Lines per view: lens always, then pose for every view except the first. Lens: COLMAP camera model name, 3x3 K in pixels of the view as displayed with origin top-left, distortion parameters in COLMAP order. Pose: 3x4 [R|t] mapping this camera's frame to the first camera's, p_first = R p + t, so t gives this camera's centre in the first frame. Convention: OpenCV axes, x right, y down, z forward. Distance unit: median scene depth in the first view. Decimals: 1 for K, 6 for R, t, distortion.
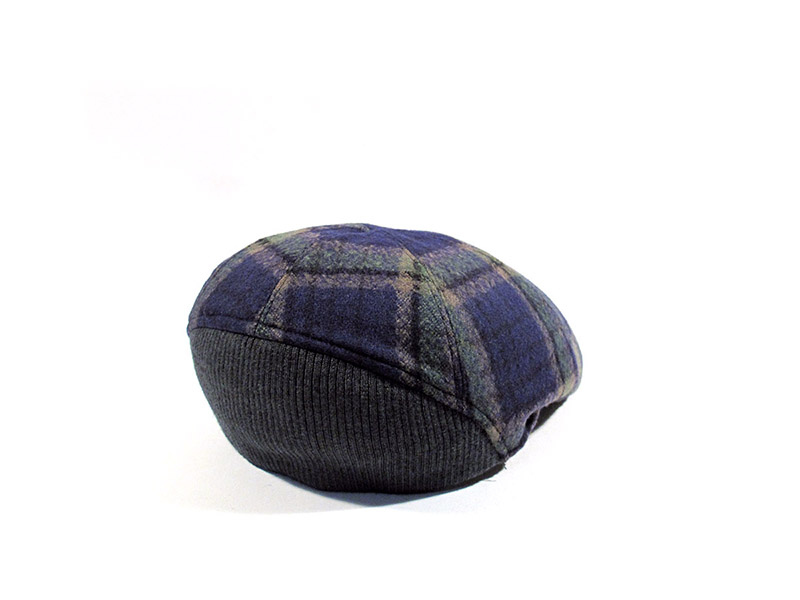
lens RADIAL K [[1166.3, 0, 398.8], [0, 1166.3, 298.9], [0, 0, 1]] dist [-0.144065, 0.000000]
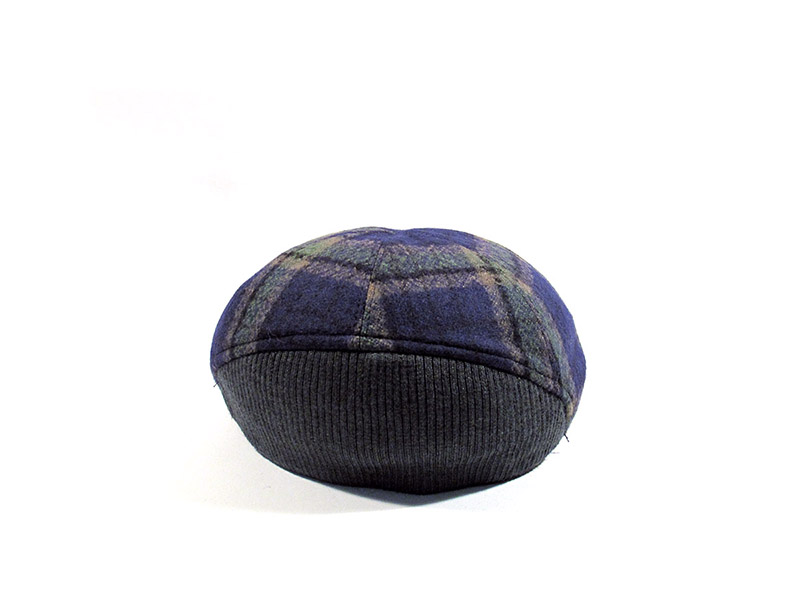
lens RADIAL K [[1166.3, 0, 400.8], [0, 1166.3, 300.7], [0, 0, 1]] dist [-0.144065, 0.000000]
pose [[0.908715, -0.126888, 0.397664, -0.478264], [0.123543, 0.991752, 0.034141, -0.037942], [-0.398716, 0.018104, 0.916896, 0.091897]]
